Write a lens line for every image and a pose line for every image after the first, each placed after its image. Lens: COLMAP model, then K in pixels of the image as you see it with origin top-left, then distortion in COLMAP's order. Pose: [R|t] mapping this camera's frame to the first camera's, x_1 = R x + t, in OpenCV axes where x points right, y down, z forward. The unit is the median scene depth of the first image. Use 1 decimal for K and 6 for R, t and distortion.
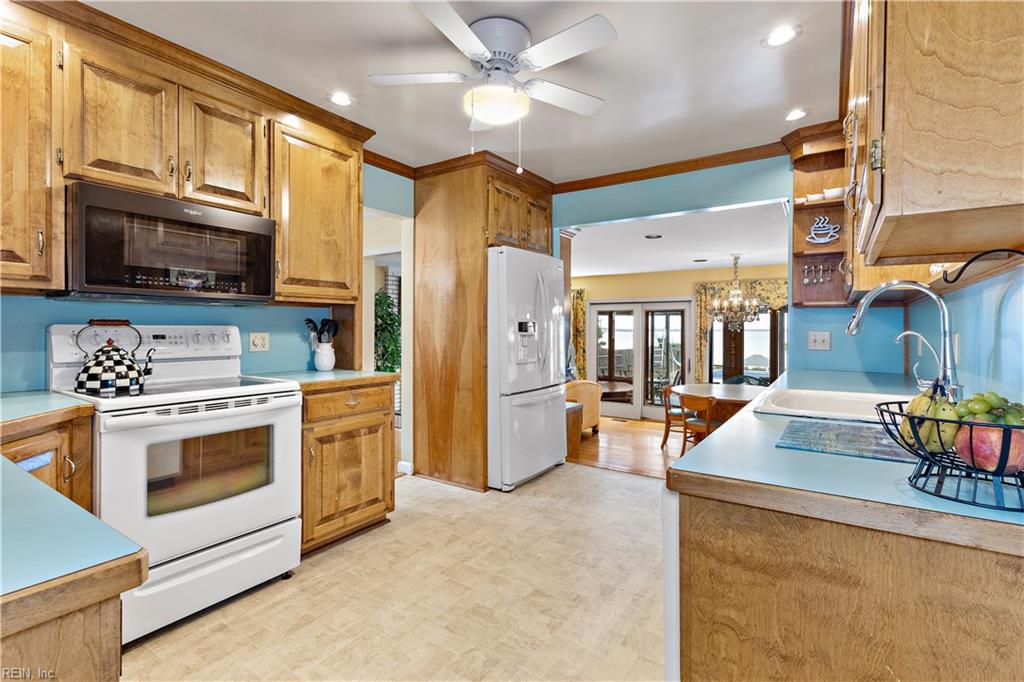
lens RADIAL K [[475.9, 0, 516.7], [0, 475.9, 332.3], [0, 0, 1]] dist [0.003806, 0.000276]
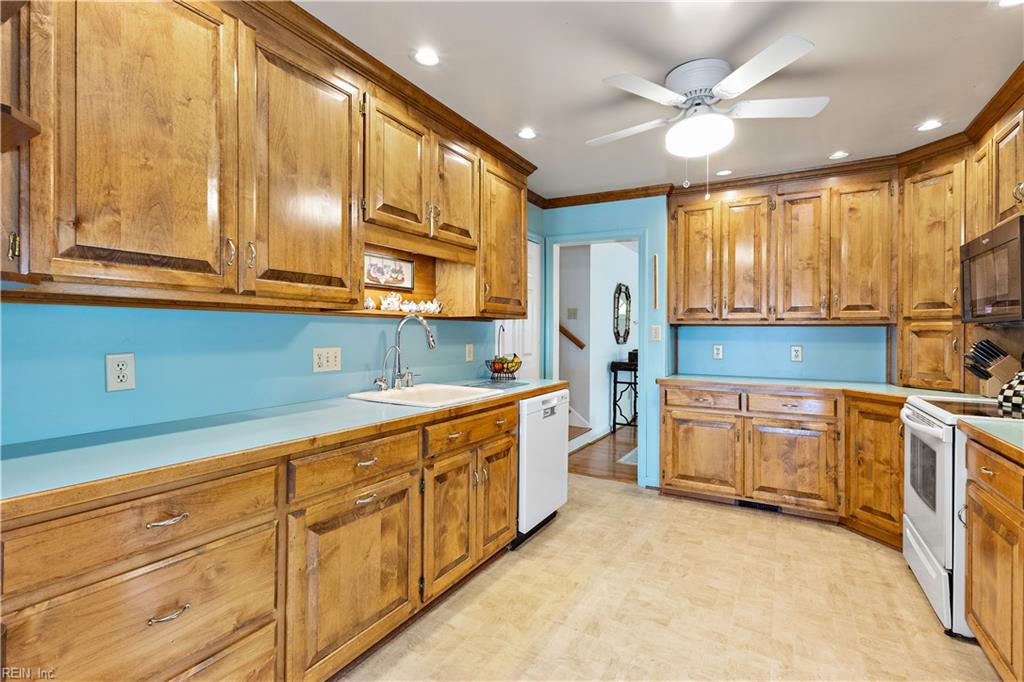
lens RADIAL K [[475.9, 0, 508.9], [0, 475.9, 334.5], [0, 0, 1]] dist [0.003806, 0.000276]
pose [[-0.998194, -0.012829, -0.058685, 0.430109], [-0.013670, 0.999809, 0.013952, -0.049305], [0.058495, 0.014729, -0.998179, 1.983153]]
